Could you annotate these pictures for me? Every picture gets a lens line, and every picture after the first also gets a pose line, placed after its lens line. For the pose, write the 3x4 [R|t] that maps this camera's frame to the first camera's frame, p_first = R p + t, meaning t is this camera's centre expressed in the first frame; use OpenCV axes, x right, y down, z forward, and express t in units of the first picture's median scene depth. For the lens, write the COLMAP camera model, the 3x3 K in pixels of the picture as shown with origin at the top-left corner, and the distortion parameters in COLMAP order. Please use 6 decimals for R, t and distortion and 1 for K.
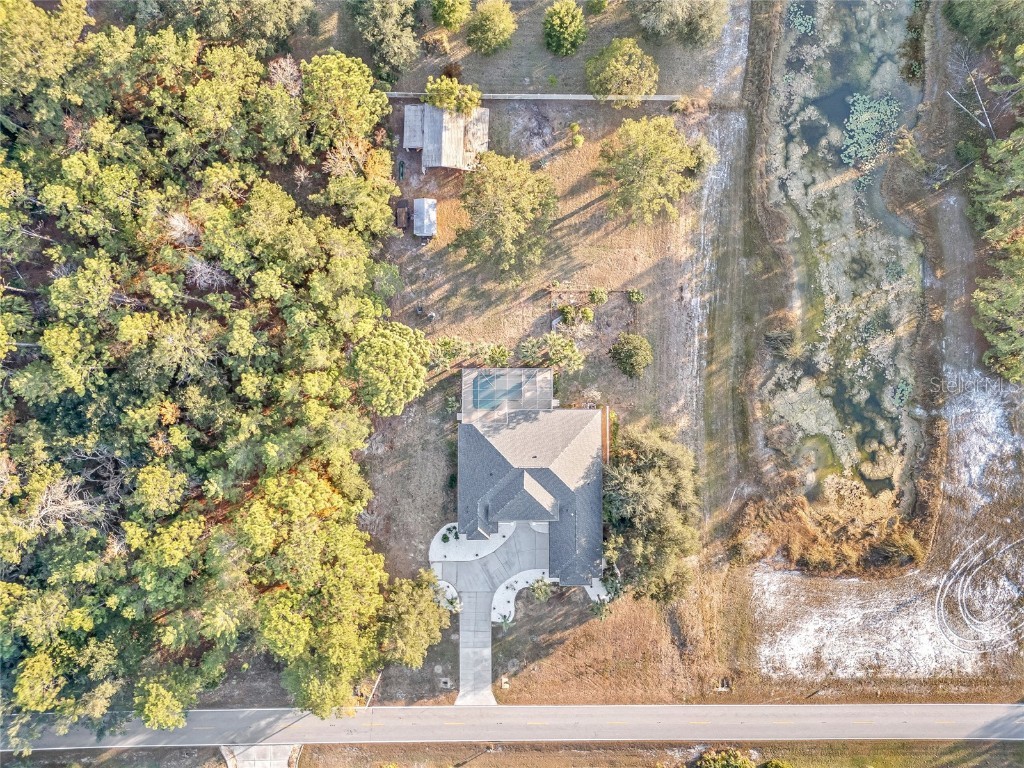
lens RADIAL K [[774.0, 0, 512.0], [0, 774.0, 384.0], [0, 0, 1]] dist [0.023678, -0.008271]
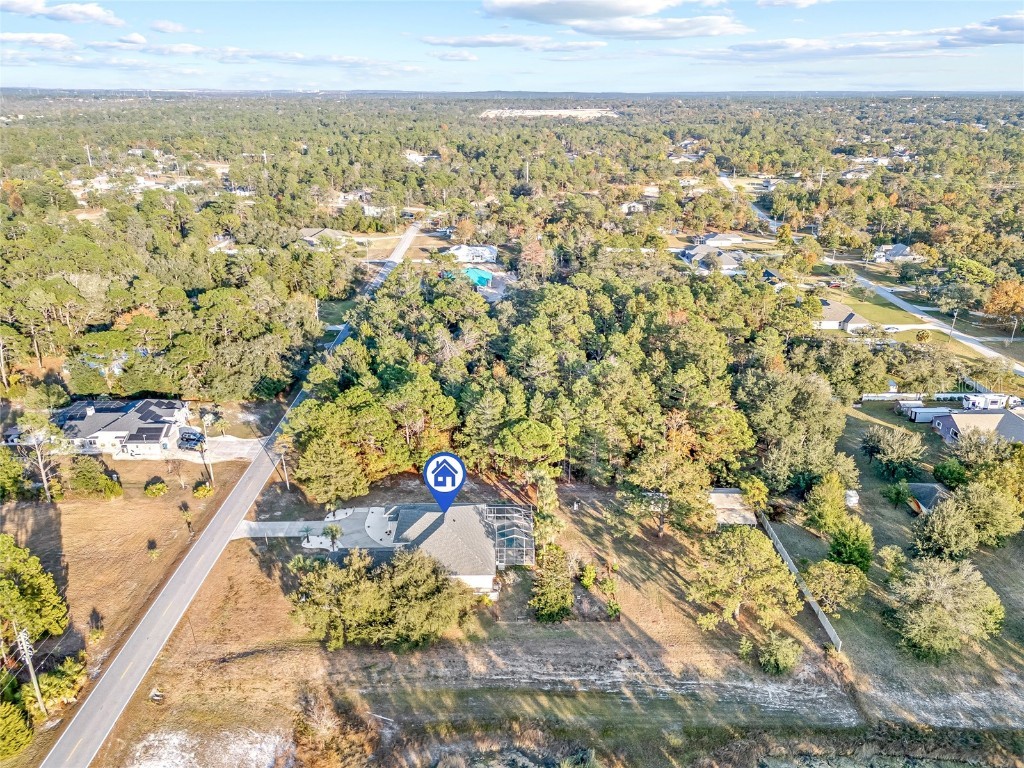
lens RADIAL K [[774.0, 0, 512.0], [0, 774.0, 384.0], [0, 0, 1]] dist [0.023678, -0.008271]
pose [[0.006173, 0.324971, -0.945704, 0.952745], [-0.999844, -0.013637, -0.011213, 0.026046], [-0.016541, 0.945626, 0.324836, 0.417641]]
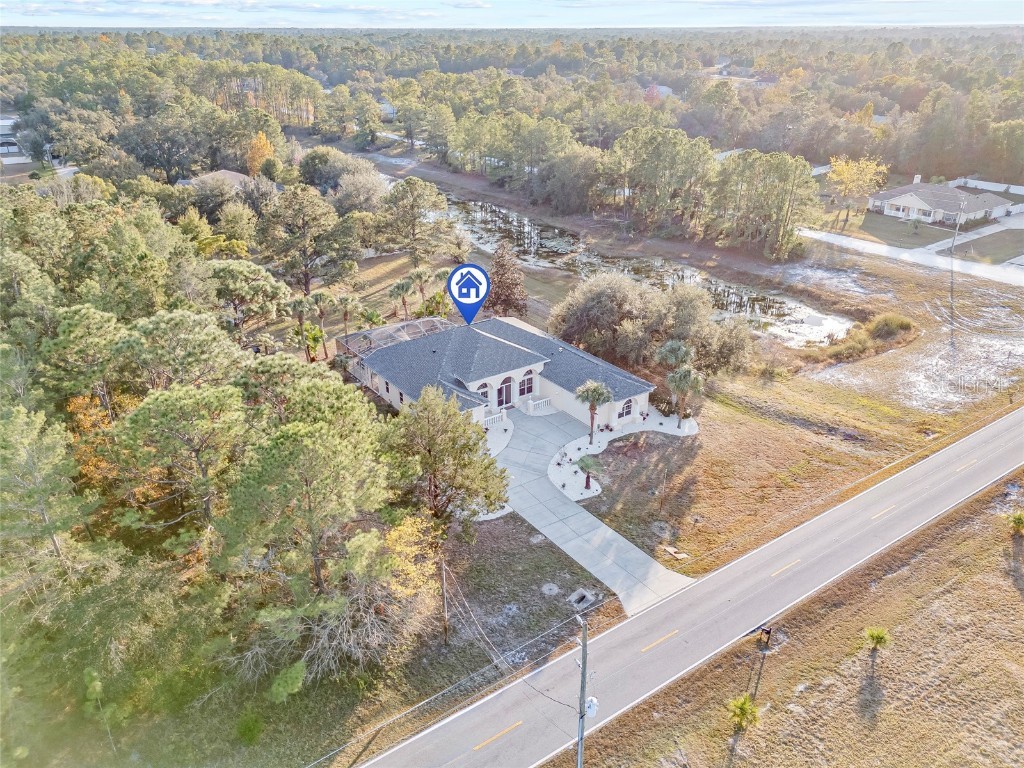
lens RADIAL K [[774.0, 0, 512.0], [0, 774.0, 384.0], [0, 0, 1]] dist [0.023678, -0.008271]
pose [[0.819858, -0.263906, 0.508121, -0.315969], [0.571200, 0.315703, -0.757669, 0.663908], [0.039538, 0.911419, 0.409575, 0.693129]]
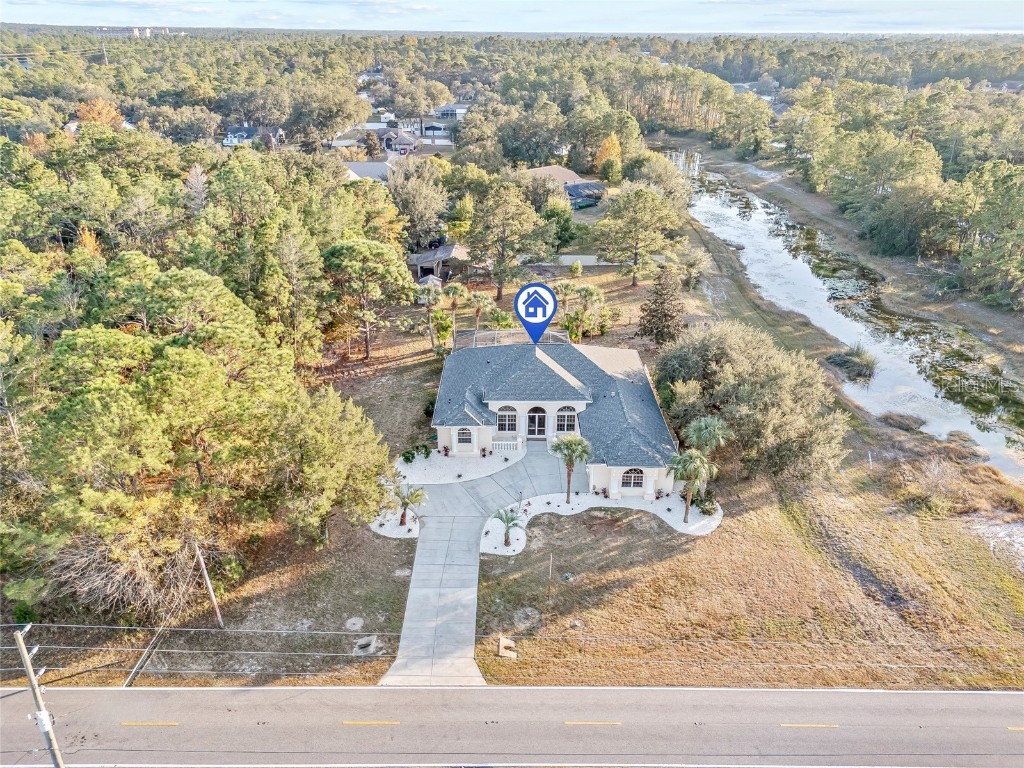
lens RADIAL K [[774.0, 0, 512.0], [0, 774.0, 384.0], [0, 0, 1]] dist [0.023678, -0.008271]
pose [[0.999900, -0.012876, -0.005902, -0.001609], [-0.000331, 0.395329, -0.918540, 0.712344], [0.014160, 0.918449, 0.395285, 0.700349]]
